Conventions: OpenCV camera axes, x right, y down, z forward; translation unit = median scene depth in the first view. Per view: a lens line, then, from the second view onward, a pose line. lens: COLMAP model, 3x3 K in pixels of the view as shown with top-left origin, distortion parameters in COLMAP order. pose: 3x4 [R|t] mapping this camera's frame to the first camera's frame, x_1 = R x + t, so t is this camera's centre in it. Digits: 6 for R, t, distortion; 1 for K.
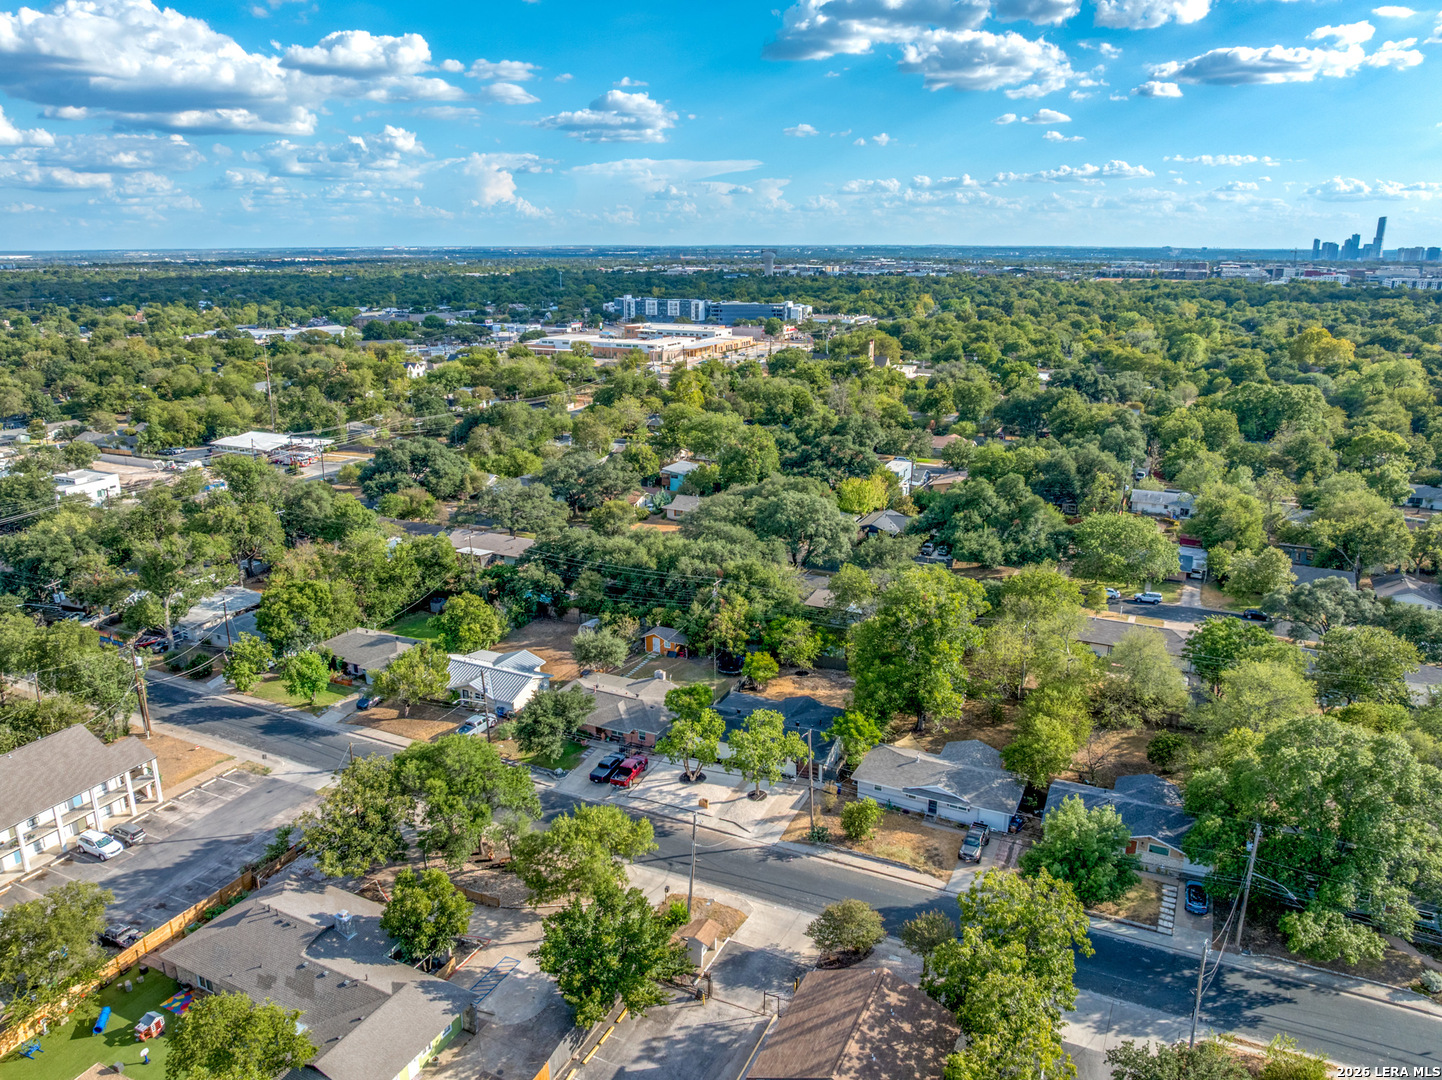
lens RADIAL K [[1014.2, 0, 721.0], [0, 1014.2, 540.0], [0, 0, 1]] dist [-0.036744, -0.004348]
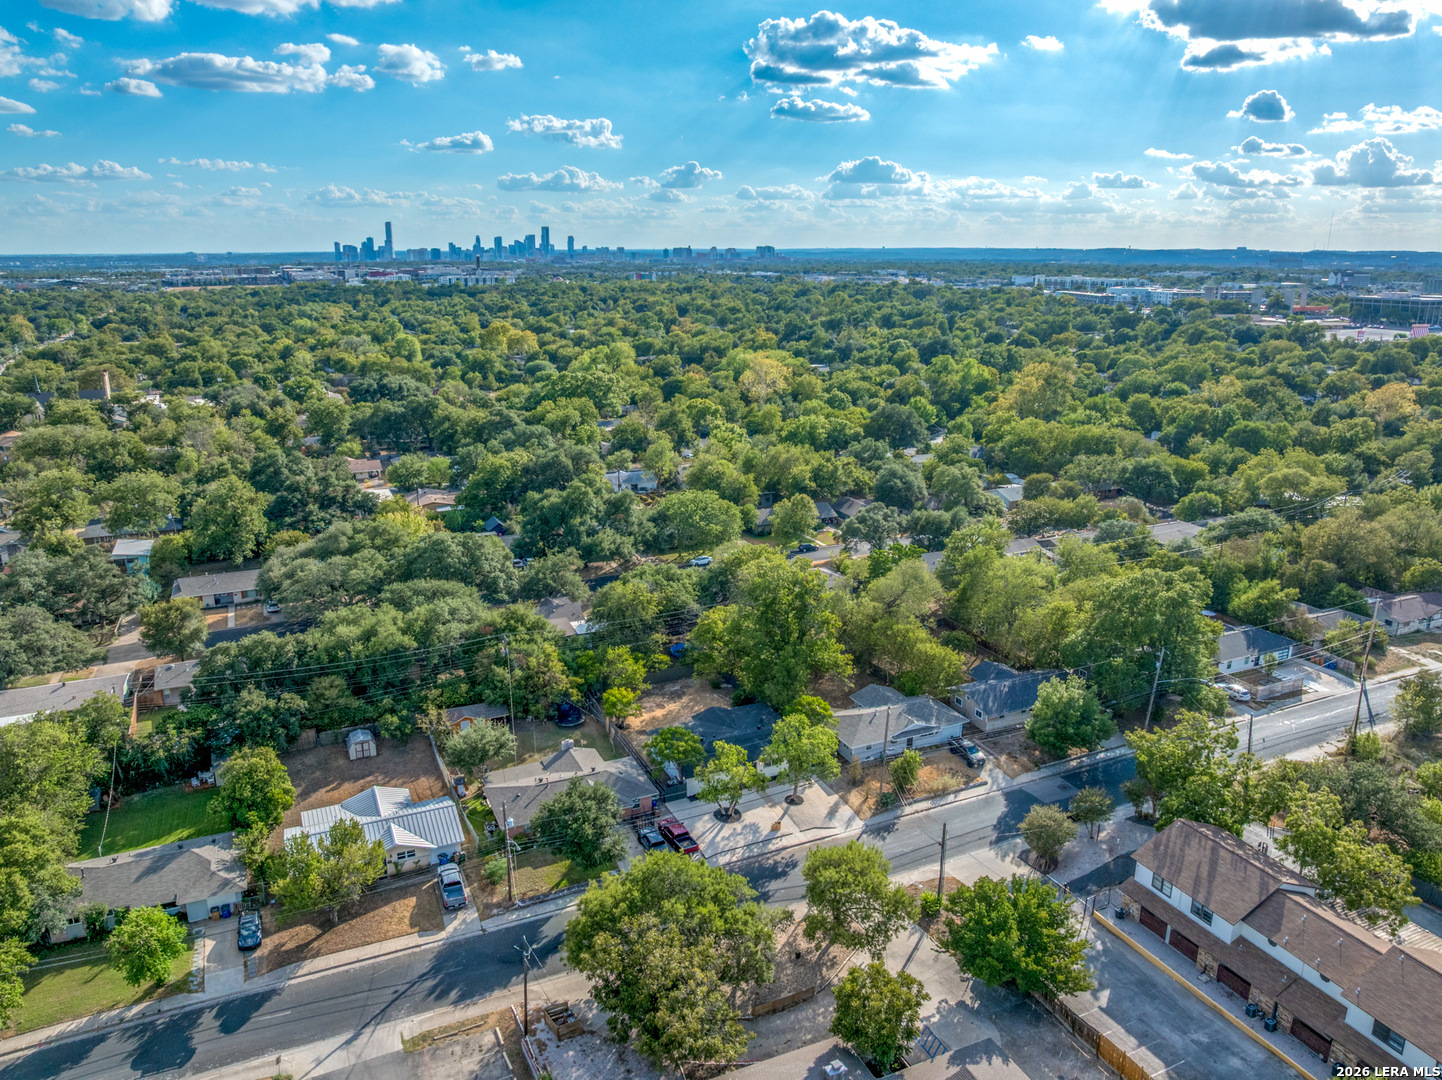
lens RADIAL K [[1018.3, 0, 721.0], [0, 1018.3, 540.0], [0, 0, 1]] dist [-0.053399, 0.022624]
pose [[0.635310, -0.210557, 0.742999, -0.532302], [0.213979, 0.972438, 0.092613, -0.085042], [-0.742020, 0.100149, 0.662855, 0.256240]]
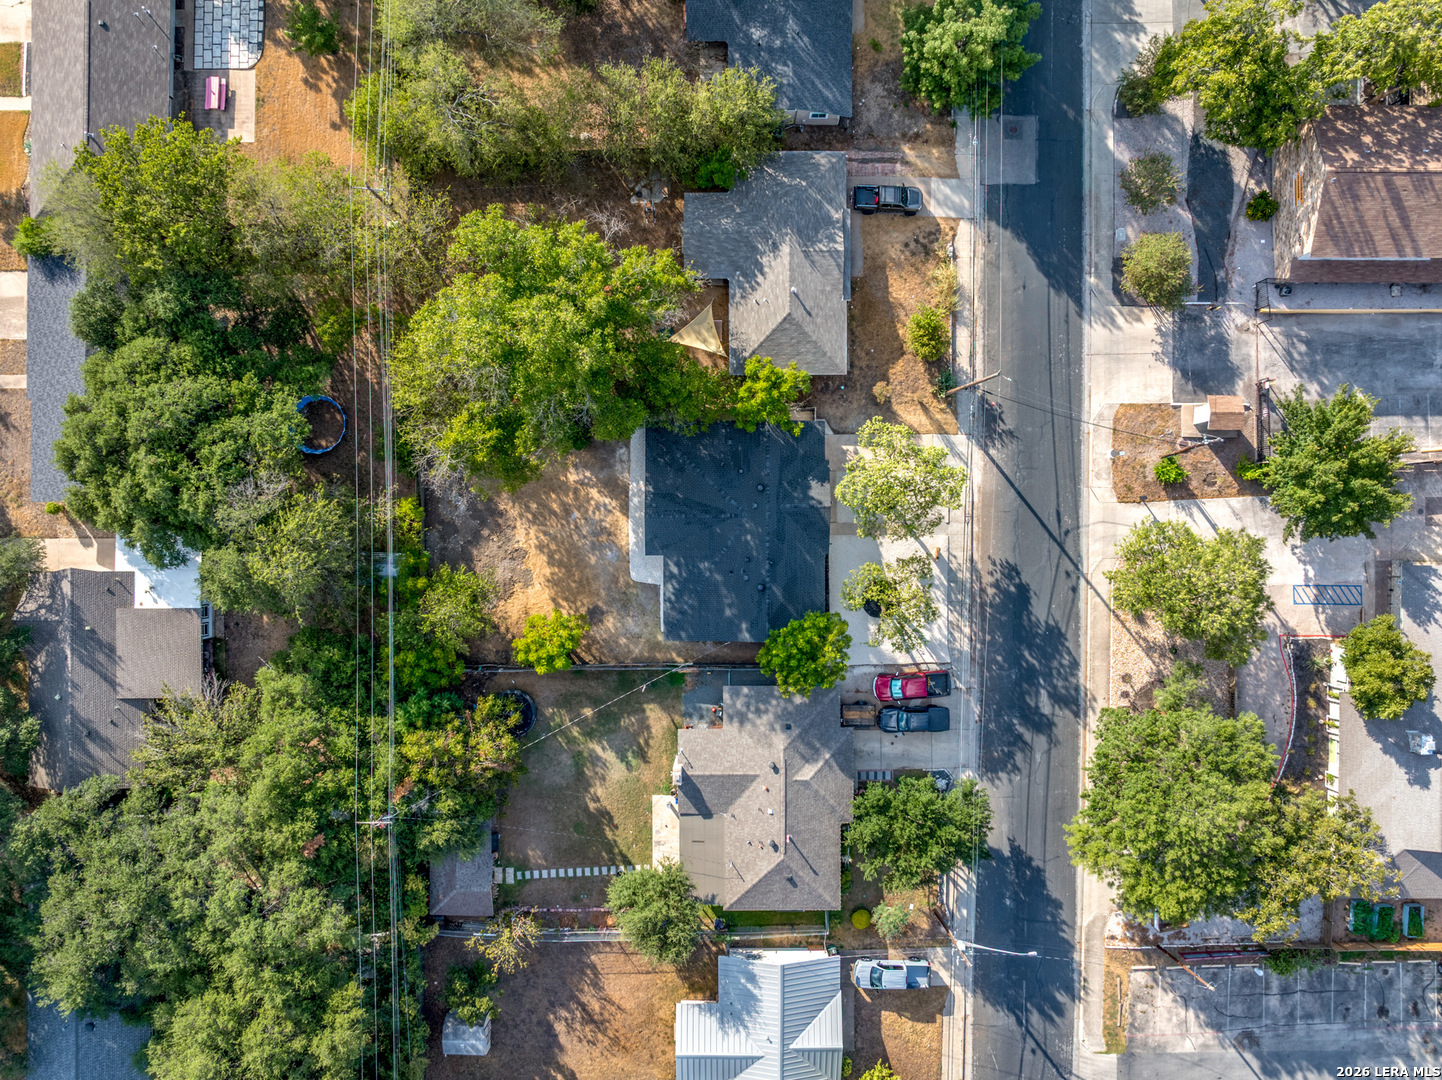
lens RADIAL K [[1014.2, 0, 721.0], [0, 1014.2, 540.0], [0, 0, 1]] dist [-0.036744, -0.004348]
pose [[-0.437004, -0.899459, 0.000853, 0.043984], [0.248483, -0.119815, 0.961198, -0.356534], [-0.864456, 0.420259, 0.275860, 0.674912]]
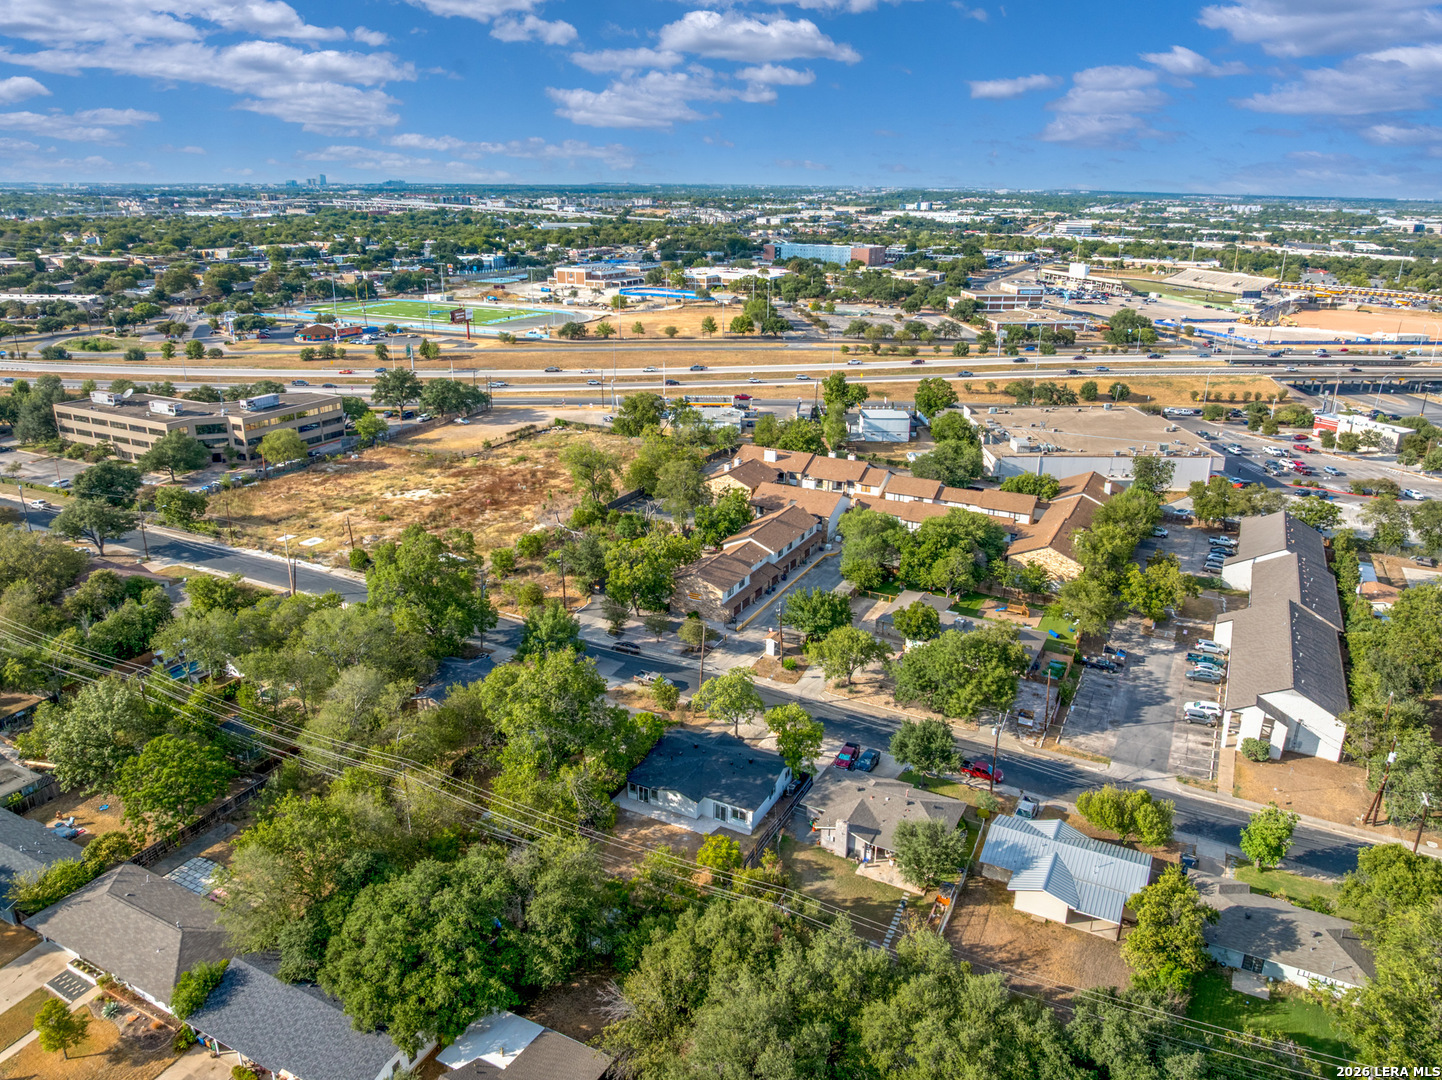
lens RADIAL K [[1014.2, 0, 721.0], [0, 1014.2, 540.0], [0, 0, 1]] dist [-0.036744, -0.004348]
pose [[-0.999542, -0.017722, 0.024515, 0.024299], [-0.000141, 0.813134, 0.582076, -0.464912], [-0.030249, 0.581806, -0.812765, 1.266190]]
